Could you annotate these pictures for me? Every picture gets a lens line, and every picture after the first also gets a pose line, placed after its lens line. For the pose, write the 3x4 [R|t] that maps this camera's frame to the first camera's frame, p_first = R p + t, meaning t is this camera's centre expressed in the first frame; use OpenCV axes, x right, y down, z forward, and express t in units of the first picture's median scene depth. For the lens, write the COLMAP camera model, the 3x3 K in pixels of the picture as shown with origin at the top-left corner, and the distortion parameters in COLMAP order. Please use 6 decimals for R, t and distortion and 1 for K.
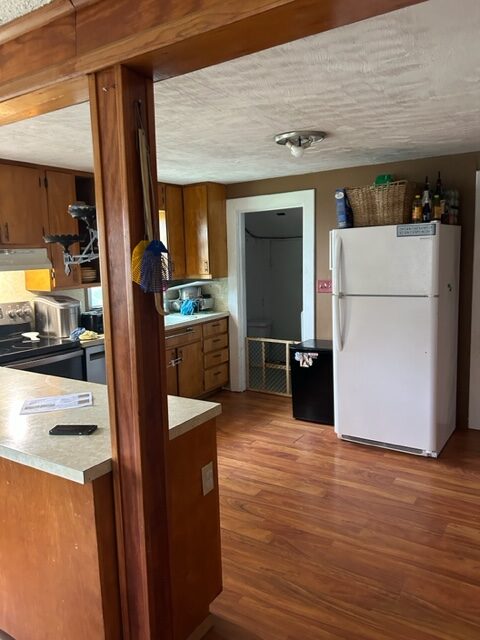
lens RADIAL K [[486.7, 0, 240.0], [0, 486.7, 320.0], [0, 0, 1]] dist [0.000294, -0.000070]
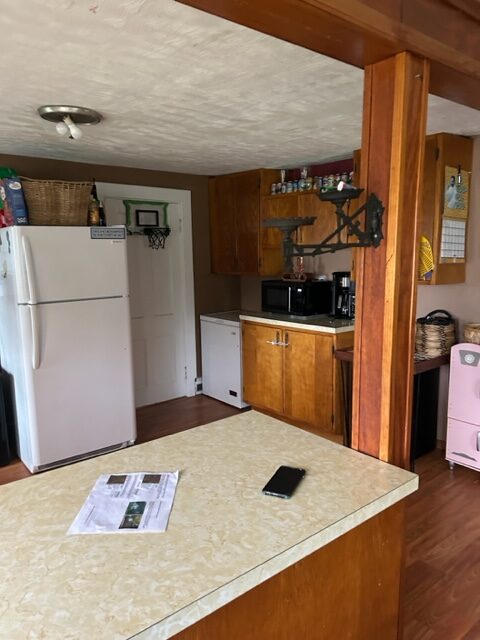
lens RADIAL K [[486.7, 0, 240.0], [0, 486.7, 320.0], [0, 0, 1]] dist [0.000294, -0.000070]
pose [[0.279518, -0.105813, 0.954292, -0.538248], [0.129983, 0.988929, 0.071581, -0.038784], [-0.951301, 0.104034, 0.290177, 0.433694]]
